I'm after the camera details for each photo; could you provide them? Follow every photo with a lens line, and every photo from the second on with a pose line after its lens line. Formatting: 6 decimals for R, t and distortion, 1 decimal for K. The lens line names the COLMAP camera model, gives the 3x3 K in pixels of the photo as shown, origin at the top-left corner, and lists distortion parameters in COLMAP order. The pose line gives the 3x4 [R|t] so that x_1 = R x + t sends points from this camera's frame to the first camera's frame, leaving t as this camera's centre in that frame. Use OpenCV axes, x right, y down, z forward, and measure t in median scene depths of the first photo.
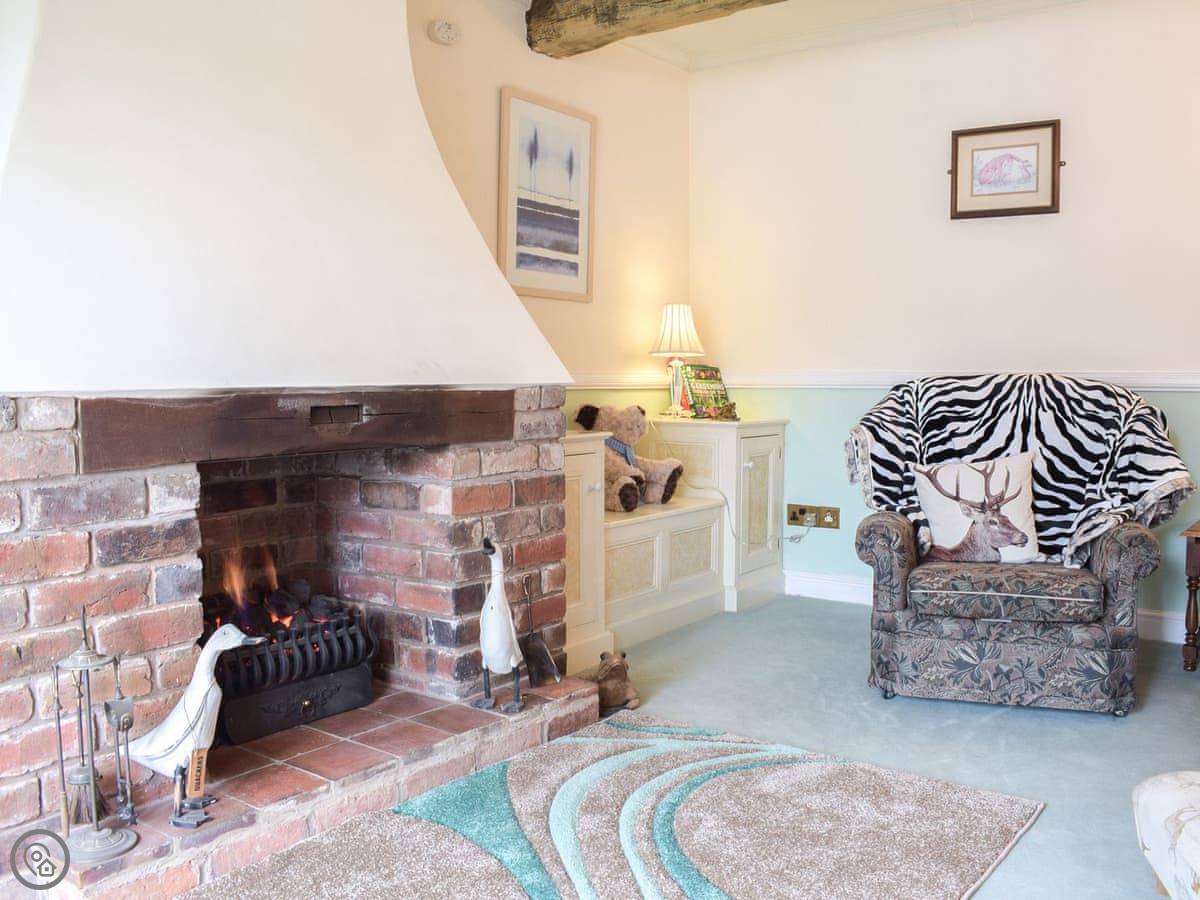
lens RADIAL K [[1070.3, 0, 655.1], [0, 1070.3, 442.3], [0, 0, 1]] dist [-0.095650, 0.015347]
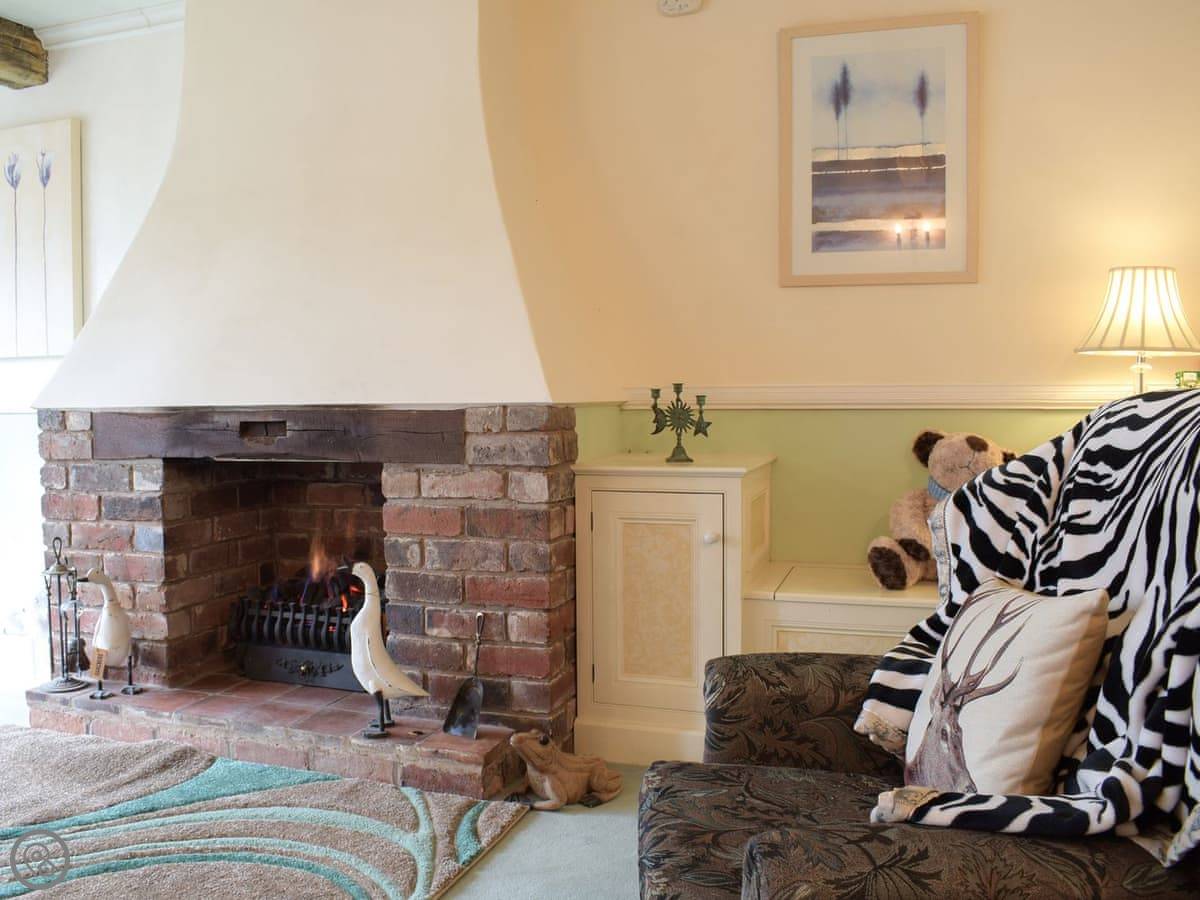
lens RADIAL K [[1070.3, 0, 521.9], [0, 1070.3, 432.4], [0, 0, 1]] dist [-0.095650, 0.015347]
pose [[0.235244, 0.037069, -0.971229, 0.895714], [-0.048082, 0.998493, 0.026463, -0.064915], [0.970746, 0.040473, 0.236672, 0.949495]]
